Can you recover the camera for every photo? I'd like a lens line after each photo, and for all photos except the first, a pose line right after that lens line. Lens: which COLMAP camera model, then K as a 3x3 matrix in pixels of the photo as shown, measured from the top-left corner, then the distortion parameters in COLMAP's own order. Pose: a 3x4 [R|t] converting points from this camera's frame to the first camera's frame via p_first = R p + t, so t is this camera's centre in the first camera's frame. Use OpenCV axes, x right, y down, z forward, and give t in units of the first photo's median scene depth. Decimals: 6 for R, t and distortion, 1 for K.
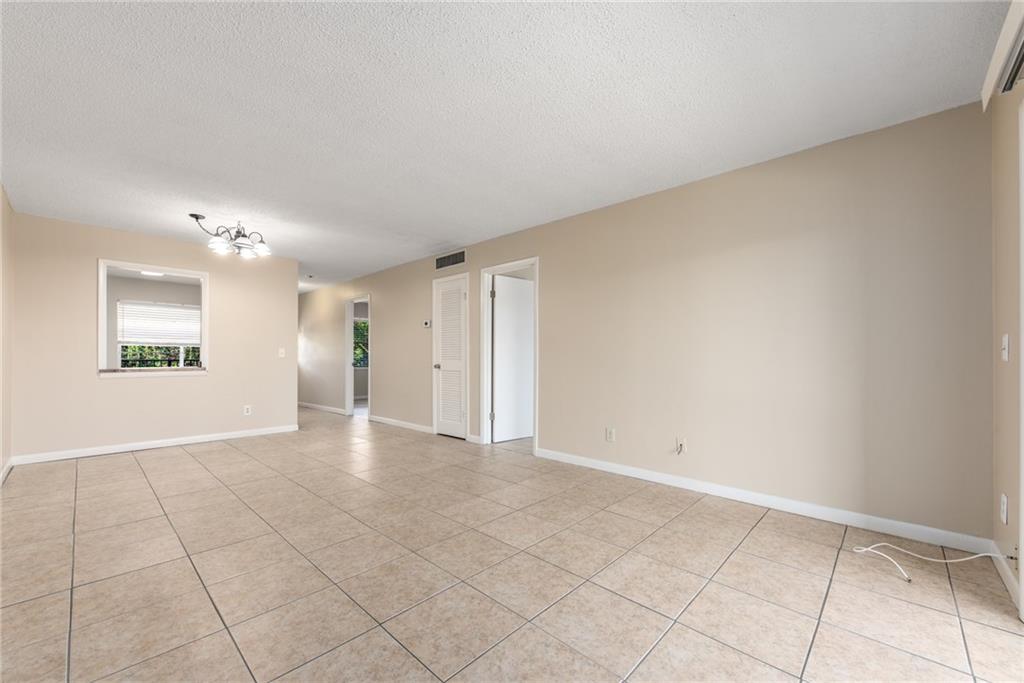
lens RADIAL K [[403.7, 0, 512.0], [0, 403.7, 341.5], [0, 0, 1]] dist [0.001535, -0.000045]
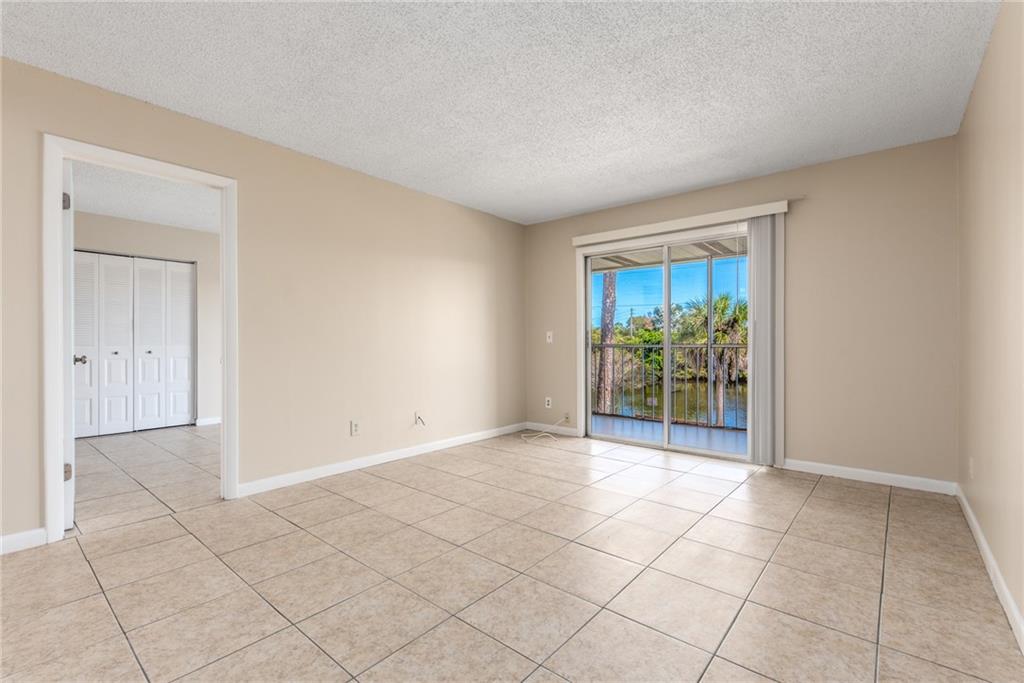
lens RADIAL K [[455.5, 0, 512.0], [0, 455.5, 341.5], [0, 0, 1]] dist [-0.000281, -0.000077]
pose [[-0.051498, -0.005079, 0.998660, -0.991256], [-0.036014, 0.999346, 0.003225, 0.030601], [-0.998024, -0.035799, -0.051647, 0.906595]]
